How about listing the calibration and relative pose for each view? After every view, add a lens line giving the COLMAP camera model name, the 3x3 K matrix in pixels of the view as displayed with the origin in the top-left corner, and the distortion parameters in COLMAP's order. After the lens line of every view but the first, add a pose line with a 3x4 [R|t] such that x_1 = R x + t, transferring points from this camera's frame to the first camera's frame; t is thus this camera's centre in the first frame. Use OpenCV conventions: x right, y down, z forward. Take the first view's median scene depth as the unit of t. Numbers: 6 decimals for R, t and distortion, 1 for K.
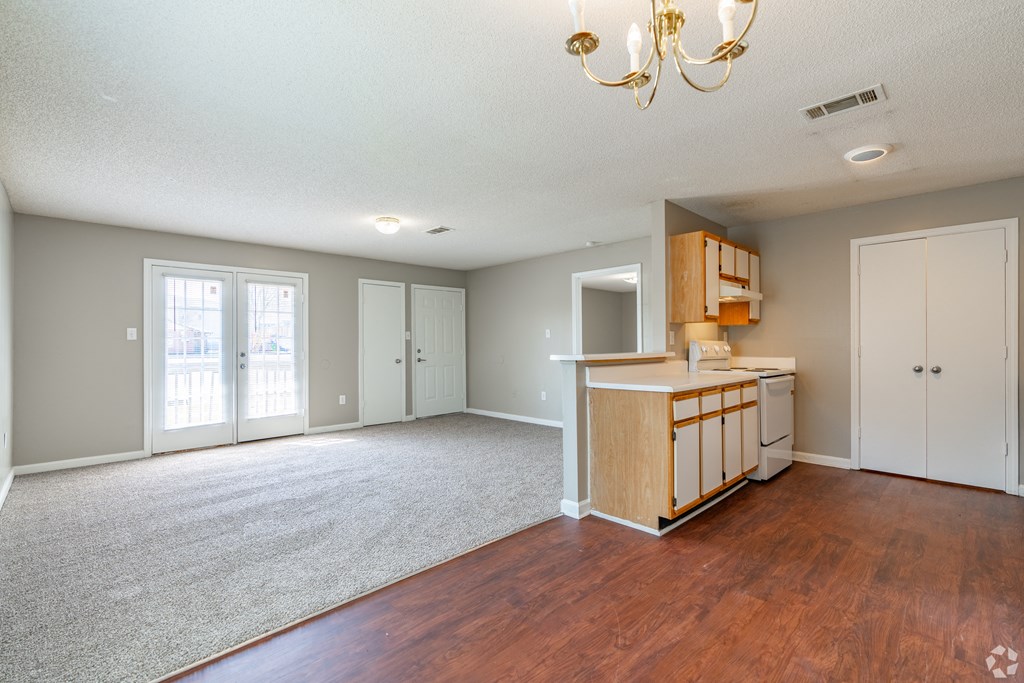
lens RADIAL K [[461.8, 0, 511.6], [0, 461.8, 342.0], [0, 0, 1]] dist [-0.005354, 0.001377]
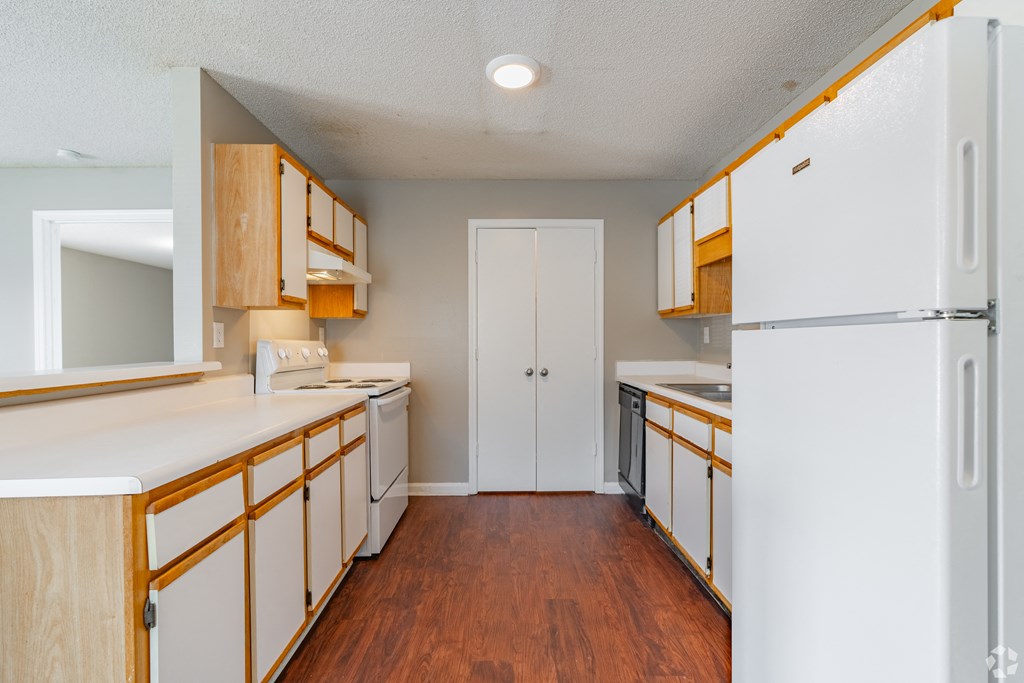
lens RADIAL K [[461.8, 0, 512.7], [0, 461.8, 343.1], [0, 0, 1]] dist [-0.005354, 0.001377]
pose [[0.692247, -0.002497, 0.721656, 0.202962], [0.000221, 0.999995, 0.003248, -0.001223], [-0.721661, -0.002089, 0.692244, 0.391743]]
